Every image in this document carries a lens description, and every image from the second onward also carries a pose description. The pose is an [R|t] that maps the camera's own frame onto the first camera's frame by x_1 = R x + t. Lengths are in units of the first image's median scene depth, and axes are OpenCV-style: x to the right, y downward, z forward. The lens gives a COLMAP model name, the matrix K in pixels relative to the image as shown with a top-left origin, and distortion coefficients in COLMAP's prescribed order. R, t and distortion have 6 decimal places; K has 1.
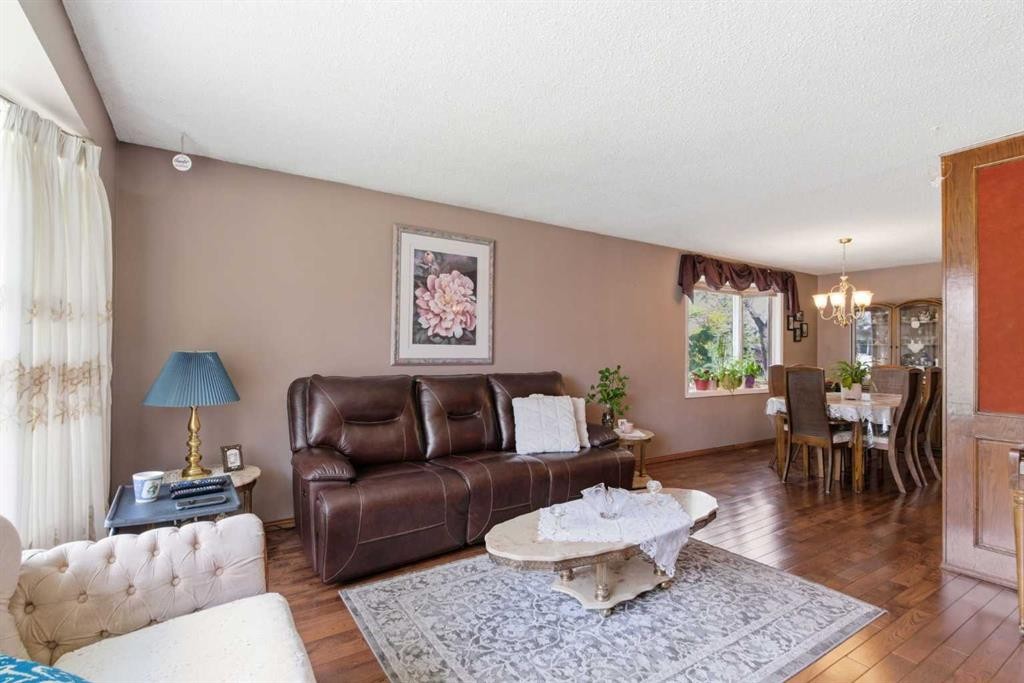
lens RADIAL K [[480.4, 0, 512.0], [0, 480.4, 341.5], [0, 0, 1]] dist [0.000647, 0.000172]
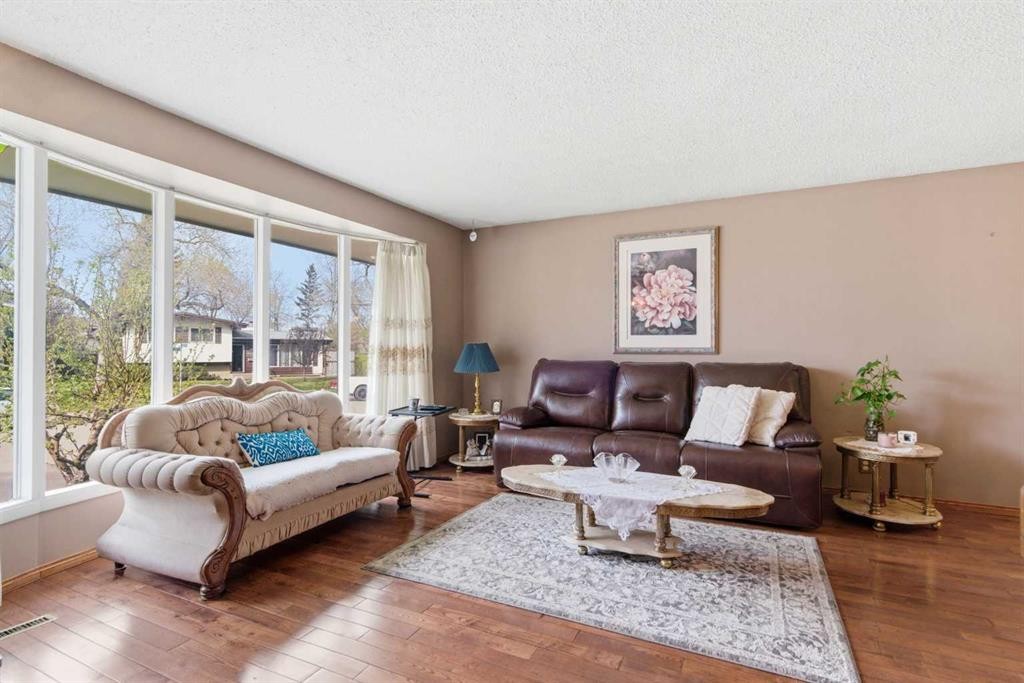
lens RADIAL K [[504.9, 0, 509.8], [0, 504.9, 346.2], [0, 0, 1]] dist [0.001189, -0.000766]
pose [[0.506973, -0.017178, -0.861791, 0.695458], [0.018303, 0.999791, -0.009162, 0.037283], [0.861768, -0.011129, 0.507181, 0.125833]]
